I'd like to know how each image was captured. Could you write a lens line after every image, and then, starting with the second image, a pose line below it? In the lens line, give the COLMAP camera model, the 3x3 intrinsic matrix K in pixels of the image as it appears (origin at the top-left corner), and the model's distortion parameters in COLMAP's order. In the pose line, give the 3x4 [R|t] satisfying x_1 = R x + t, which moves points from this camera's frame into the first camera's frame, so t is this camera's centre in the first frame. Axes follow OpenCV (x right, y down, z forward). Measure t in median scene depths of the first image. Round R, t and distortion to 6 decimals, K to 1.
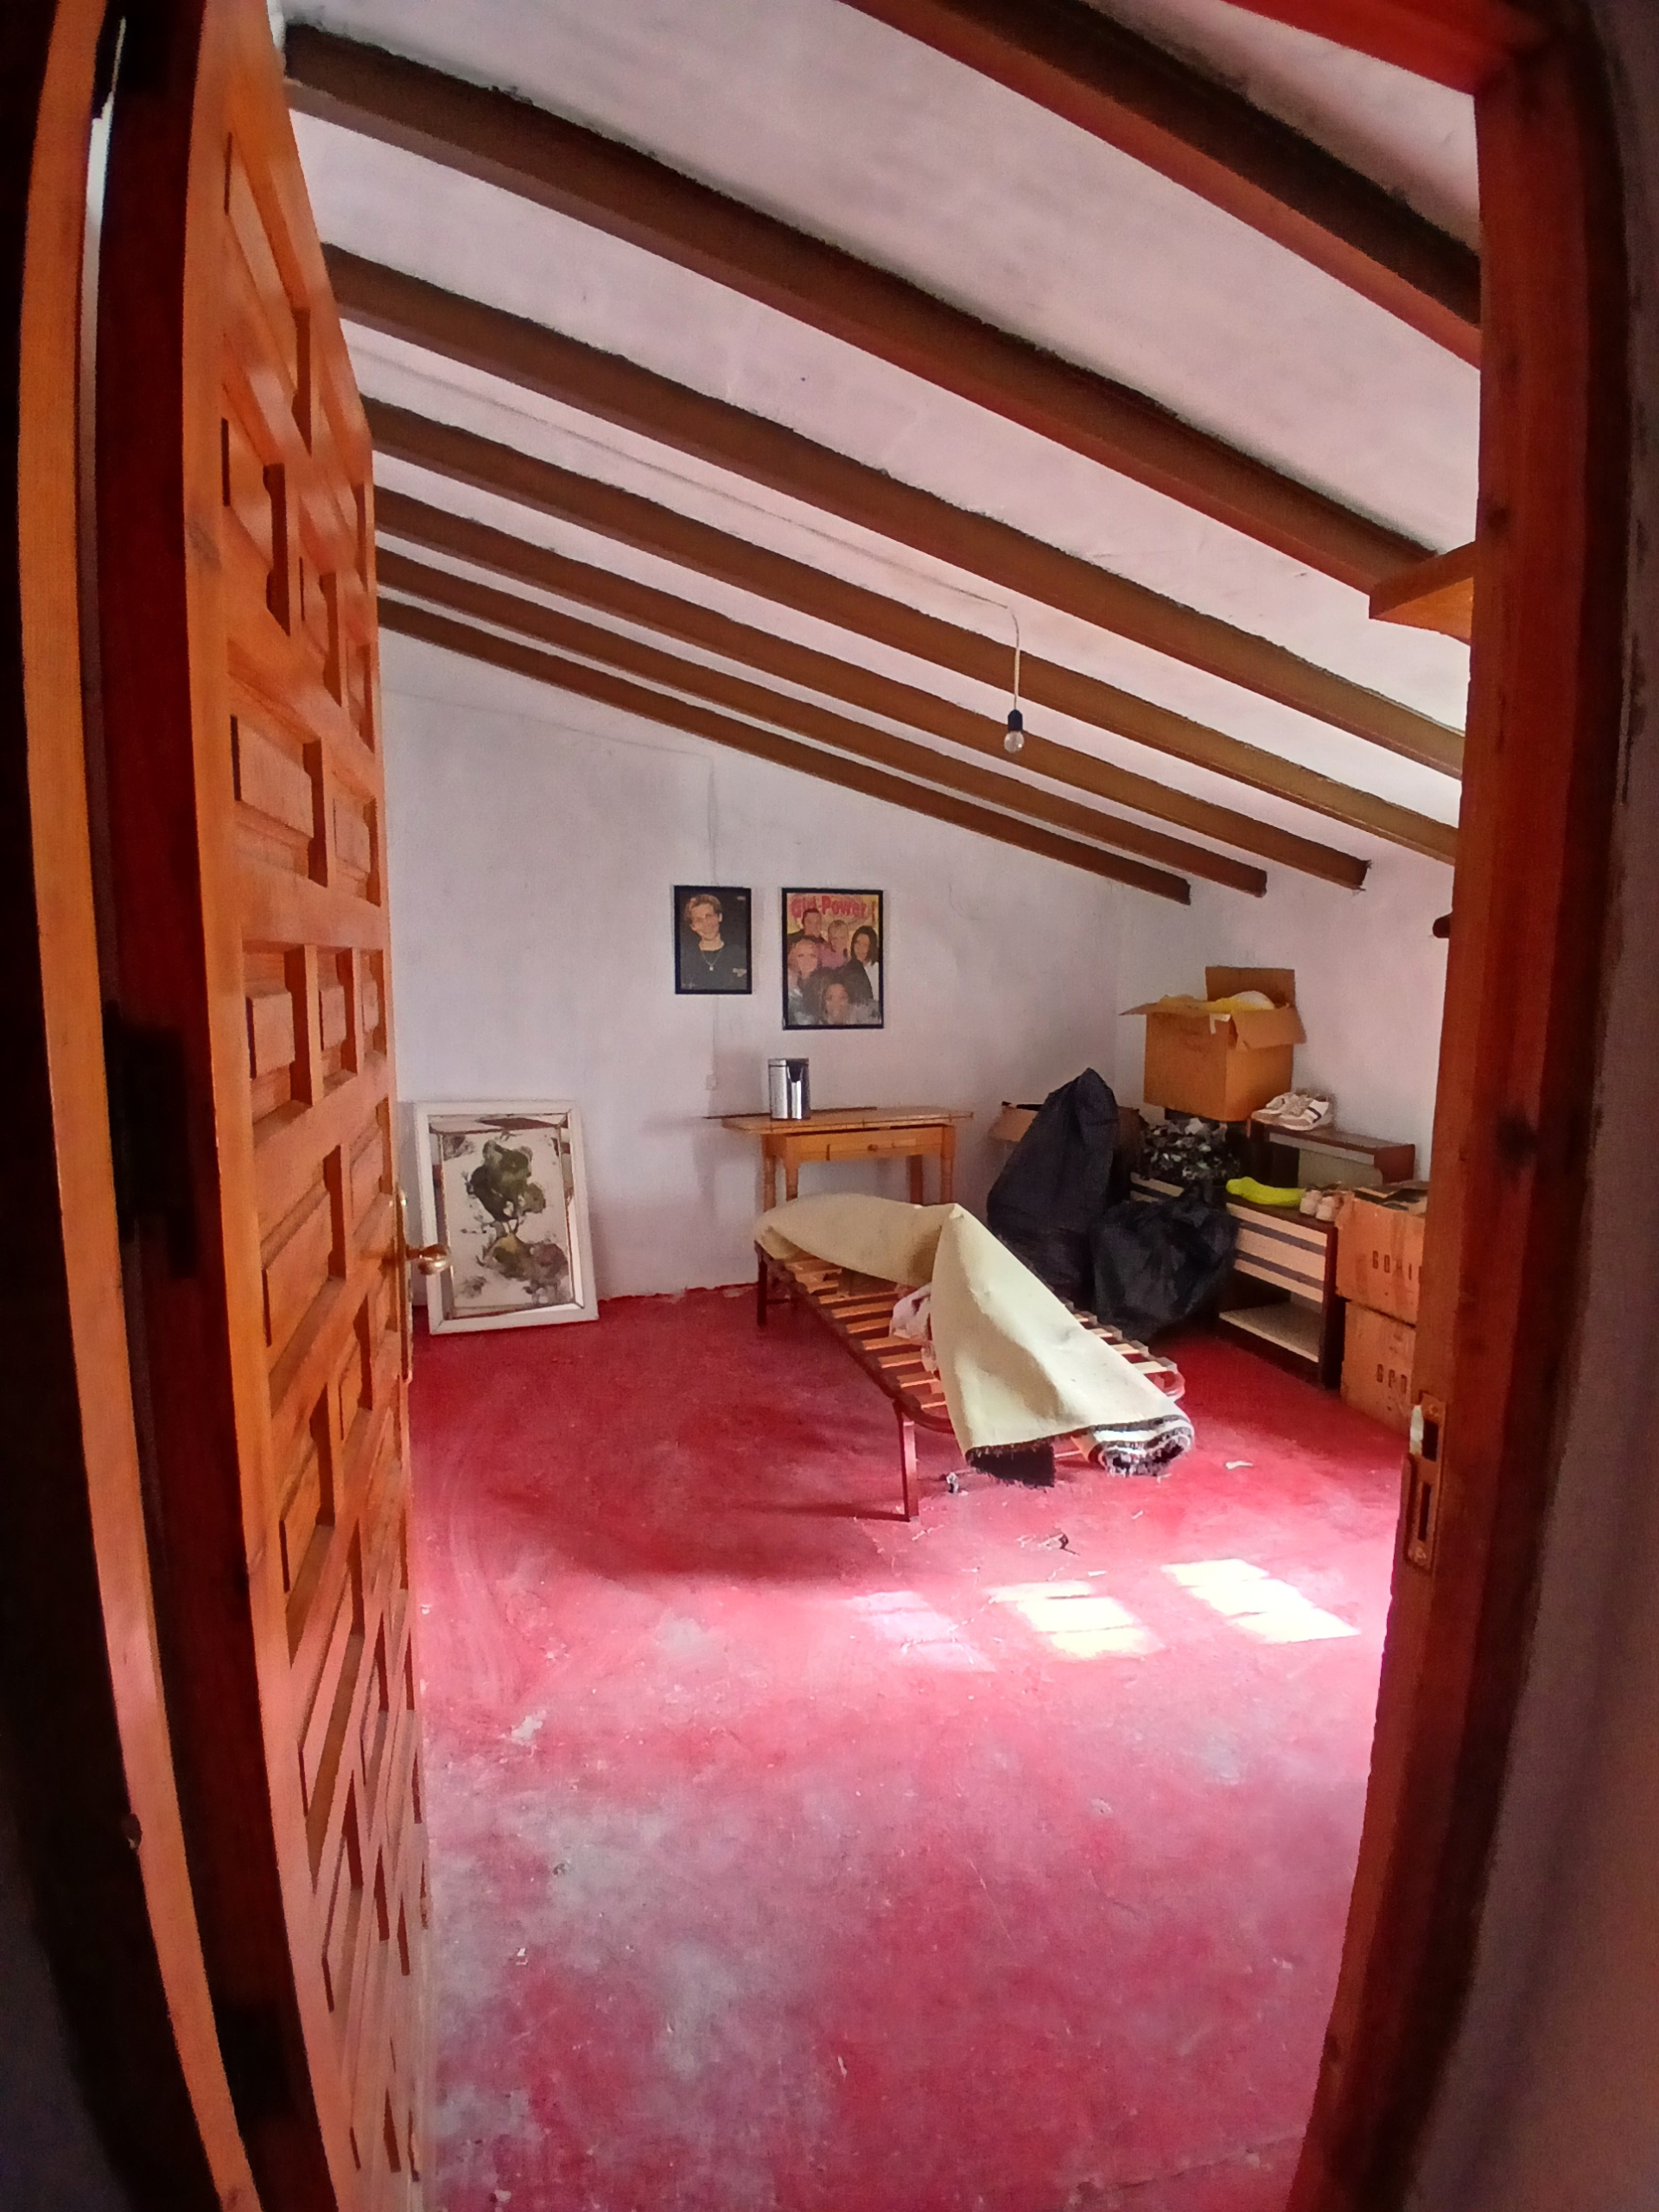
lens RADIAL K [[1090.7, 0, 815.3], [0, 1090.7, 1102.8], [0, 0, 1]] dist [0.001034, -0.036978]
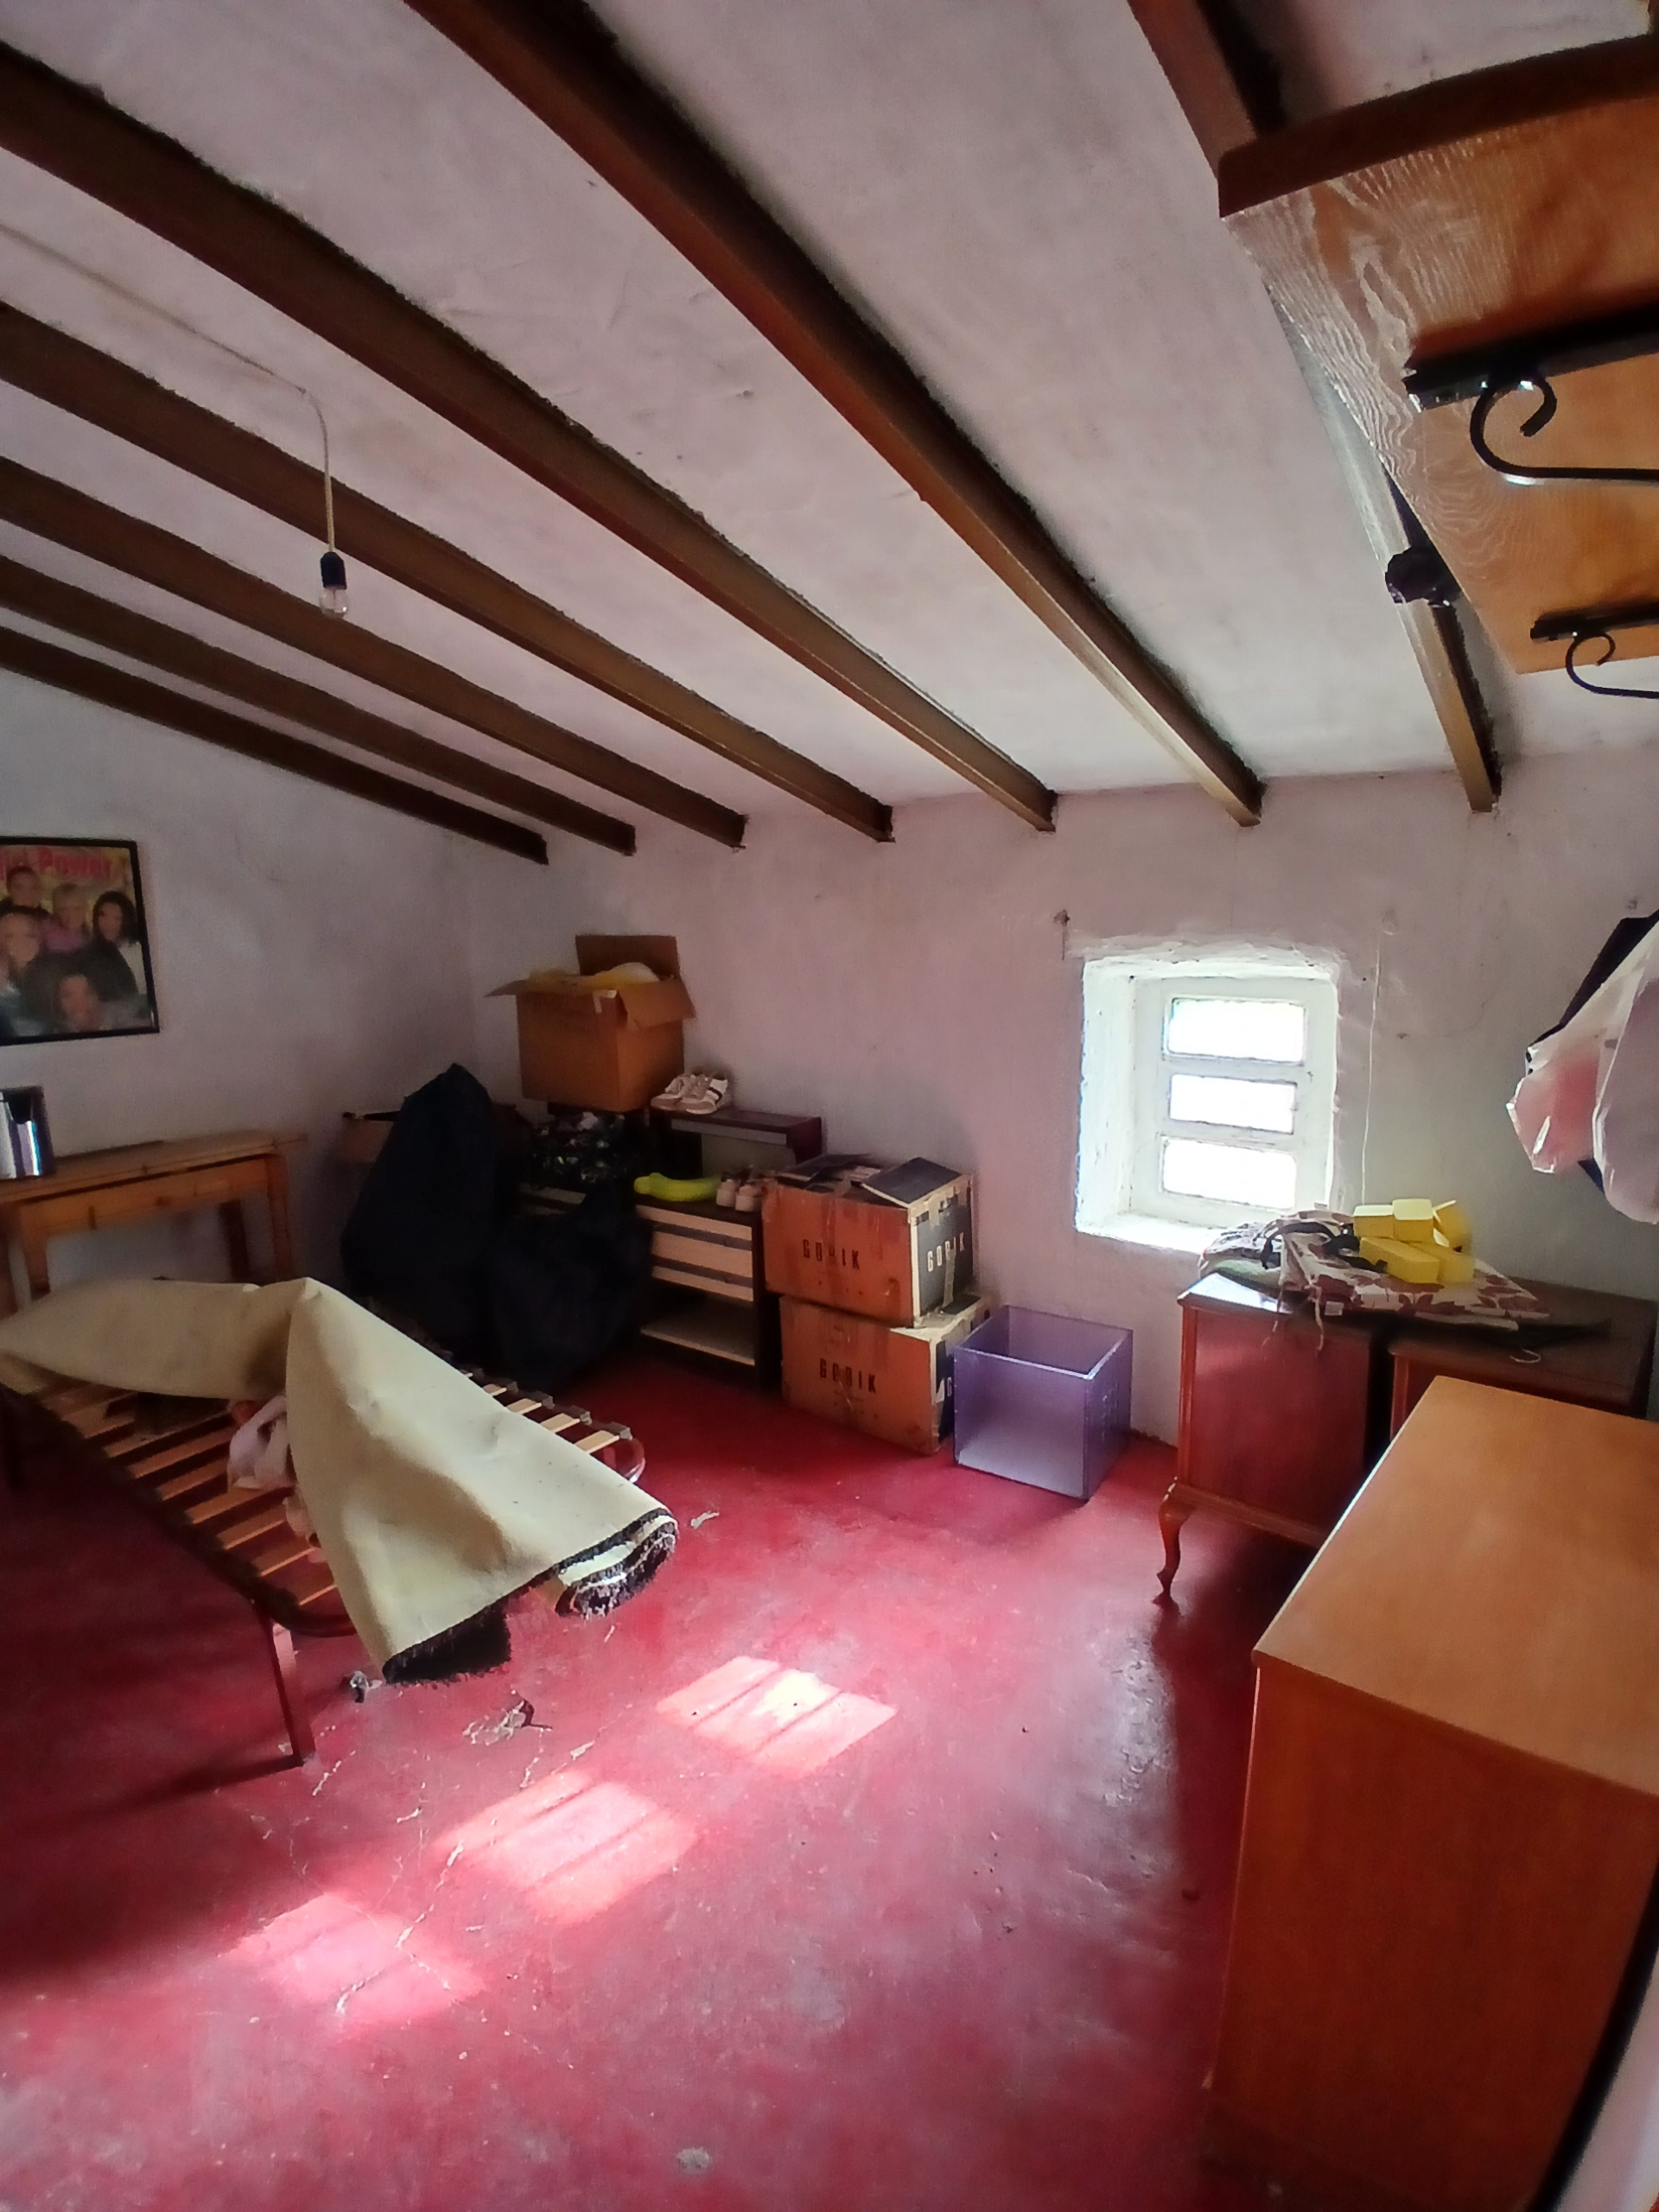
lens RADIAL K [[1090.7, 0, 815.3], [0, 1090.7, 1102.8], [0, 0, 1]] dist [0.001034, -0.036978]
pose [[0.821435, -0.110427, 0.559509, 0.015250], [0.095195, 0.993860, 0.056394, -0.028238], [-0.562301, 0.006938, 0.826904, 0.210886]]
